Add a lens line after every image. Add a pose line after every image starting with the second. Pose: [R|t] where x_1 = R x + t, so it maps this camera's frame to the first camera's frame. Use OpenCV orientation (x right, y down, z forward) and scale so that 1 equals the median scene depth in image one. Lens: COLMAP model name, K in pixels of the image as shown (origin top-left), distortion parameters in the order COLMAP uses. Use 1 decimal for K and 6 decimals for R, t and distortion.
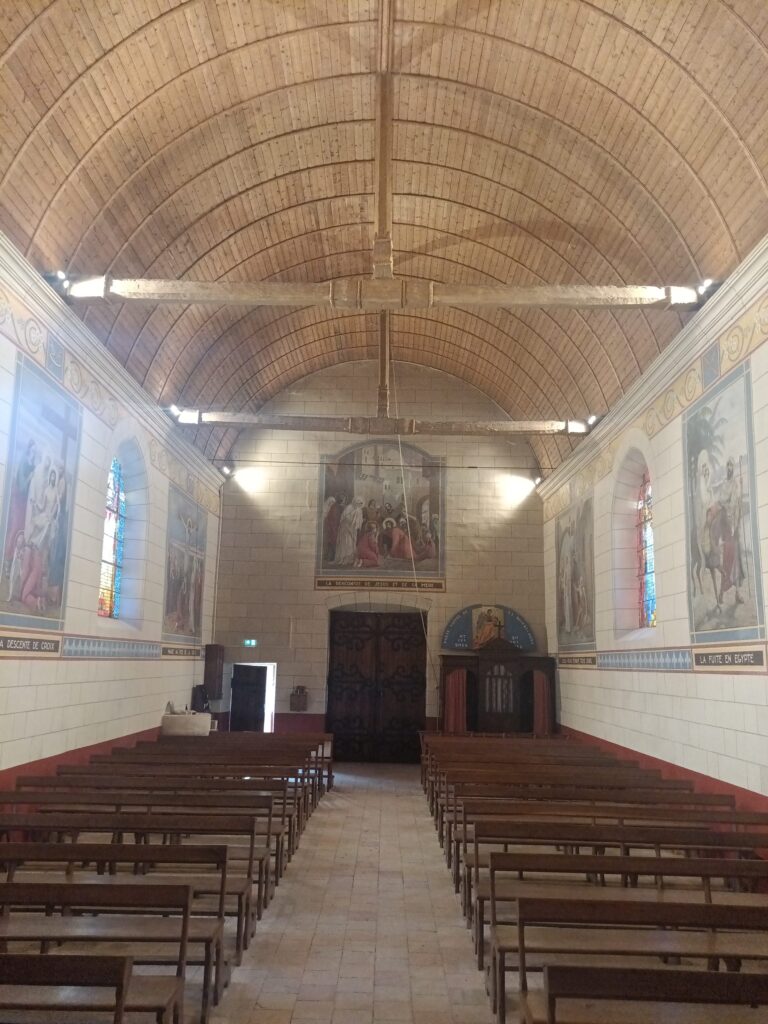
lens RADIAL K [[765.0, 0, 383.5], [0, 765.0, 507.6], [0, 0, 1]] dist [0.042385, -0.020160]
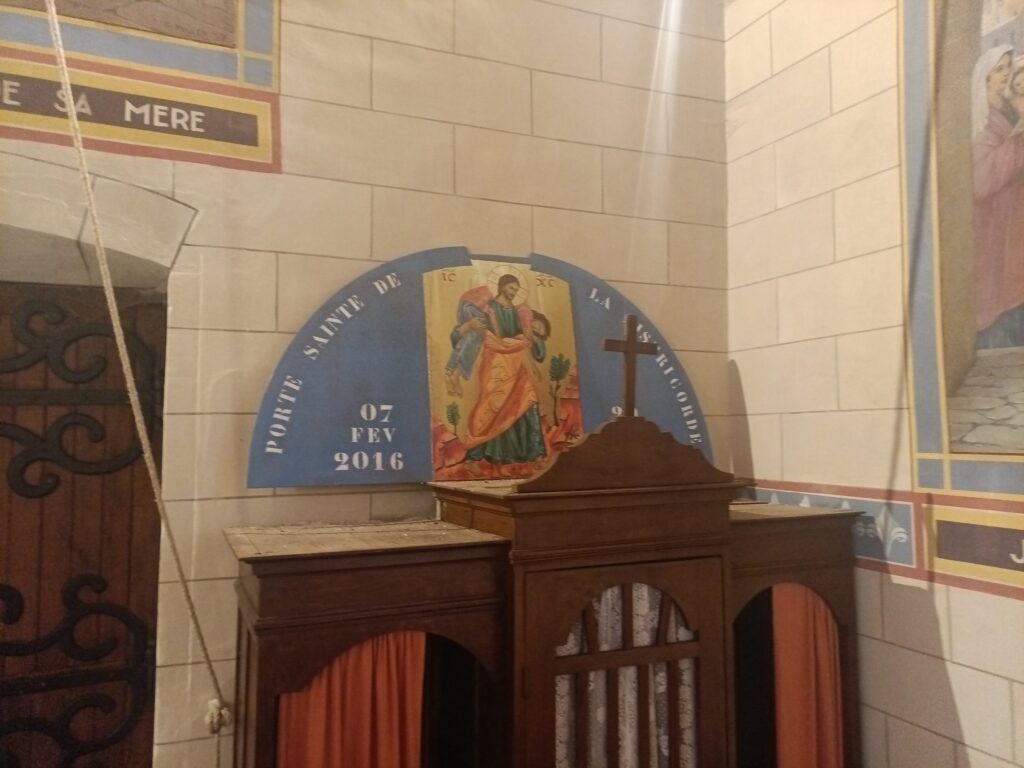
lens RADIAL K [[765.0, 0, 506.9], [0, 765.0, 388.2], [0, 0, 1]] dist [0.042385, -0.020160]
pose [[0.925035, -0.005320, 0.379844, 0.061622], [-0.048161, 0.990191, 0.131156, 0.133637], [-0.376816, -0.139617, 0.915706, 0.801434]]
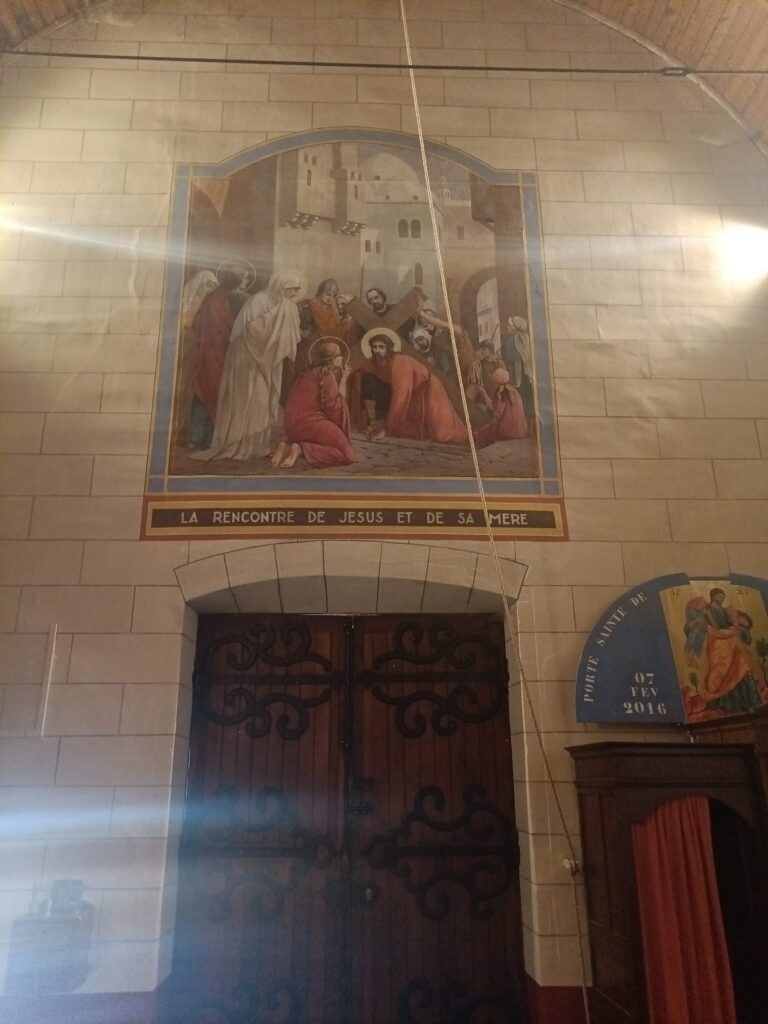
lens RADIAL K [[765.0, 0, 381.5], [0, 765.0, 508.6], [0, 0, 1]] dist [0.042385, -0.020160]
pose [[0.998841, -0.015423, 0.045593, -0.008531], [0.021616, 0.990108, -0.138629, 0.138666], [-0.043004, 0.139454, 0.989294, 0.685476]]
